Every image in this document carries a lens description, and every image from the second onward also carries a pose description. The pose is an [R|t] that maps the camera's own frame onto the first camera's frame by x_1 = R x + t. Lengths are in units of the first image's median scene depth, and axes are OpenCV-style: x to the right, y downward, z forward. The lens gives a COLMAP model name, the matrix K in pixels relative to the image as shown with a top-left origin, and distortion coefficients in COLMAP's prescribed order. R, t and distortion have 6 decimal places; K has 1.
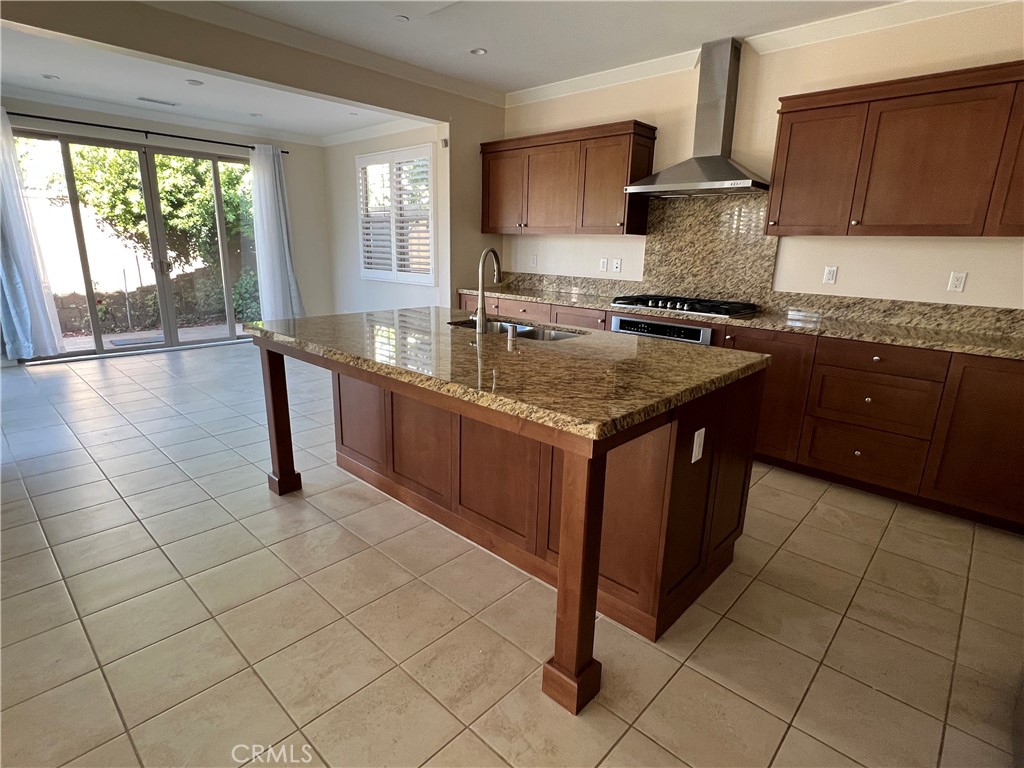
lens RADIAL K [[526.1, 0, 514.3], [0, 526.1, 382.2], [0, 0, 1]] dist [-0.000766, 0.000028]
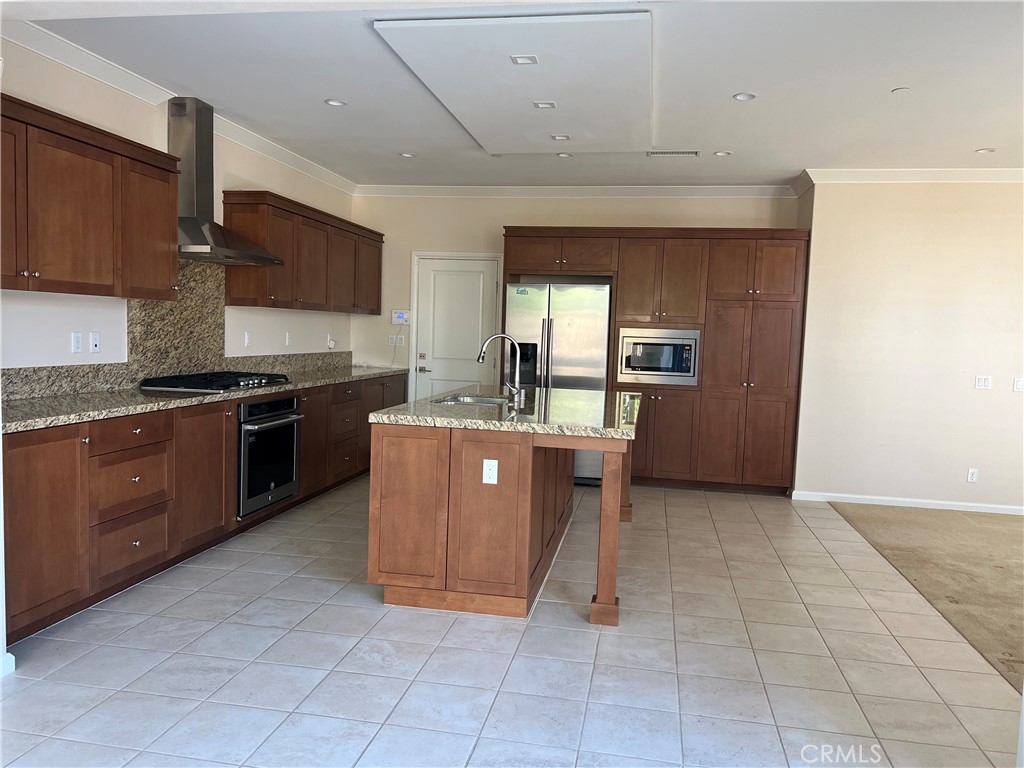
lens RADIAL K [[780.7, 0, 513.2], [0, 780.7, 385.8], [0, 0, 1]] dist [0.040748, -0.024038]
pose [[-0.532302, -0.099387, 0.840700, -1.016897], [0.175565, 0.958533, 0.224479, -0.339740], [-0.828150, 0.267088, -0.492780, 1.215716]]
